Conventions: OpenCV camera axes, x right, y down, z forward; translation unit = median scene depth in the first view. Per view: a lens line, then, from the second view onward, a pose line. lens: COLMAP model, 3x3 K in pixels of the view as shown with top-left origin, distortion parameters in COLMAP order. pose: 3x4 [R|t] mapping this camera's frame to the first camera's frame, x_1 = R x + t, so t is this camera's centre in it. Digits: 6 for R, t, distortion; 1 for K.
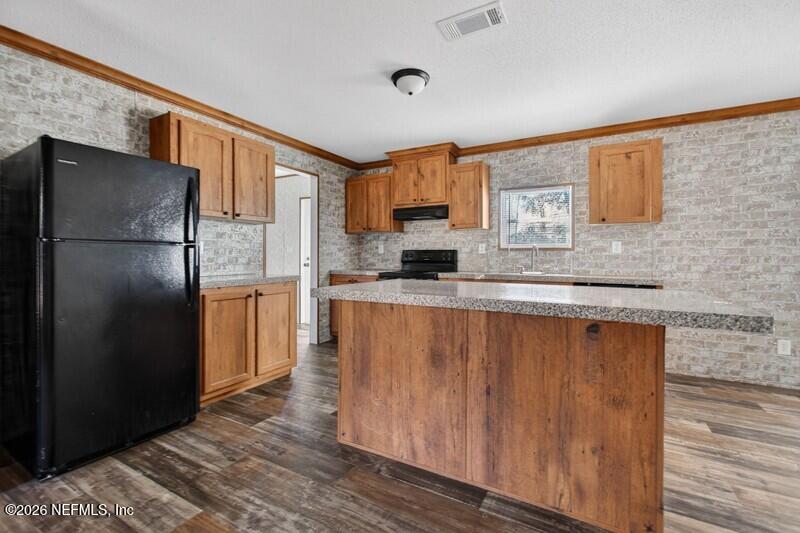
lens RADIAL K [[358.1, 0, 397.5], [0, 358.1, 258.2], [0, 0, 1]] dist [-0.000370, -0.000061]
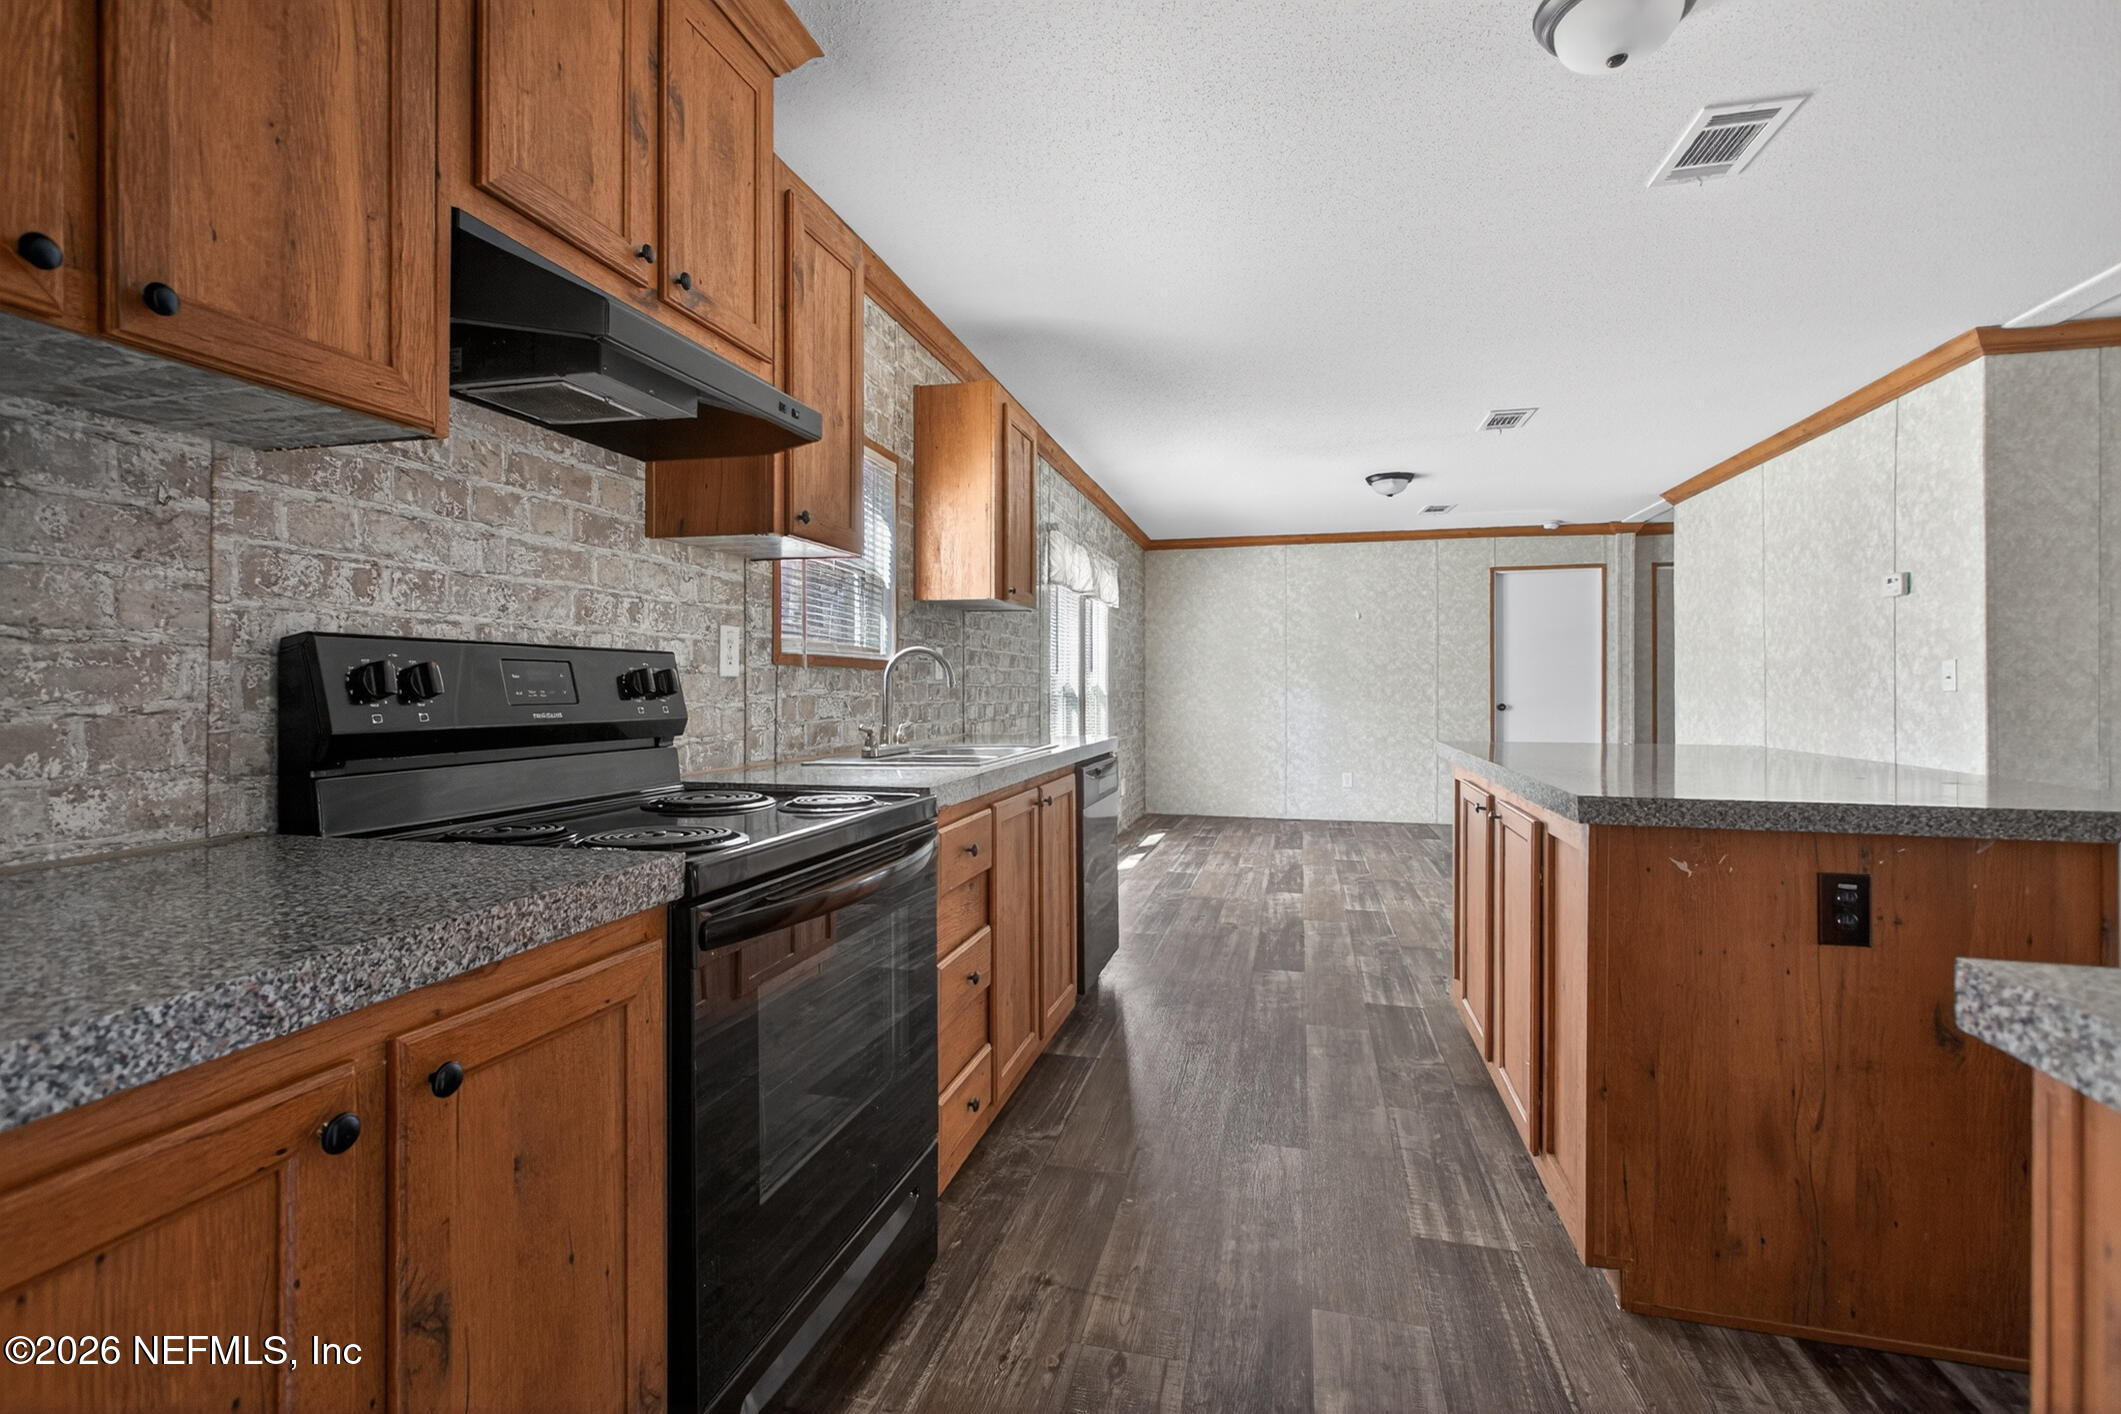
lens RADIAL K [[949.4, 0, 1054.0], [0, 949.4, 685.1], [0, 0, 1]] dist [-0.000370, -0.000061]
pose [[-0.249800, -0.004121, 0.968289, -0.326168], [0.000702, 0.999990, 0.004437, -0.010620], [-0.968297, 0.001788, -0.249795, 0.980565]]
